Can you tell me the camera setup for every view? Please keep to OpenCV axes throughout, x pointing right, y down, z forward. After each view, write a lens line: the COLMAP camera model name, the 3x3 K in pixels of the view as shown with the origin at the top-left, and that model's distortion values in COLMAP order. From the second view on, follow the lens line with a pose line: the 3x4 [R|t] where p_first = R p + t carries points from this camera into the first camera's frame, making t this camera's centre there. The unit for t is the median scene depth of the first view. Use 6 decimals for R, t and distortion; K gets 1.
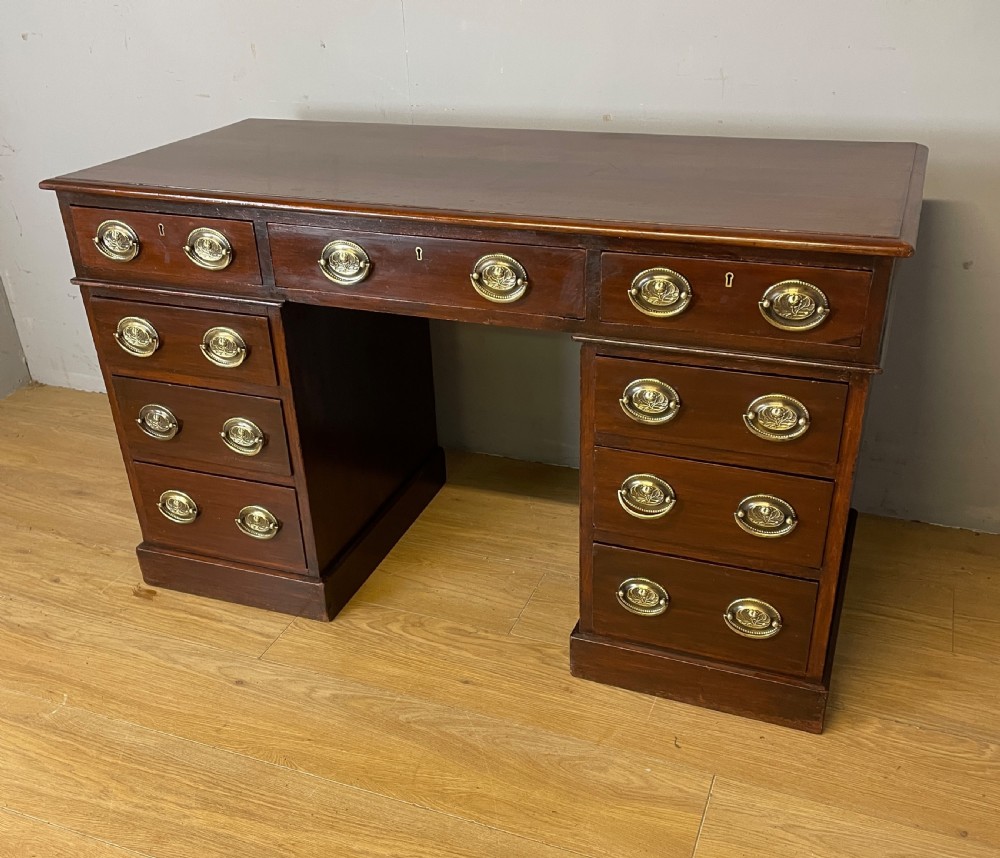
lens RADIAL K [[1019.4, 0, 501.8], [0, 1019.4, 469.0], [0, 0, 1]] dist [0.103820, -0.136300]
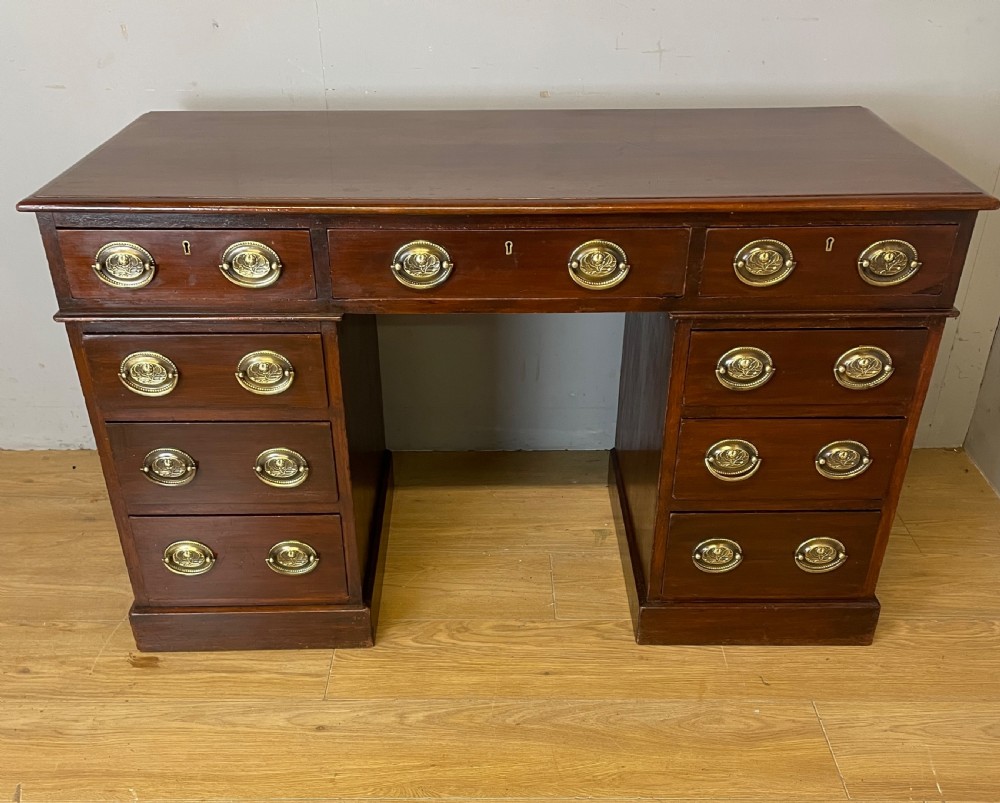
lens RADIAL K [[1029.2, 0, 490.2], [0, 1029.2, 506.2], [0, 0, 1]] dist [0.108221, -0.165363]
pose [[0.929068, -0.172706, 0.327118, -0.390851], [0.153507, 0.984585, 0.083837, -0.047068], [-0.336554, -0.027675, 0.941257, 0.069365]]
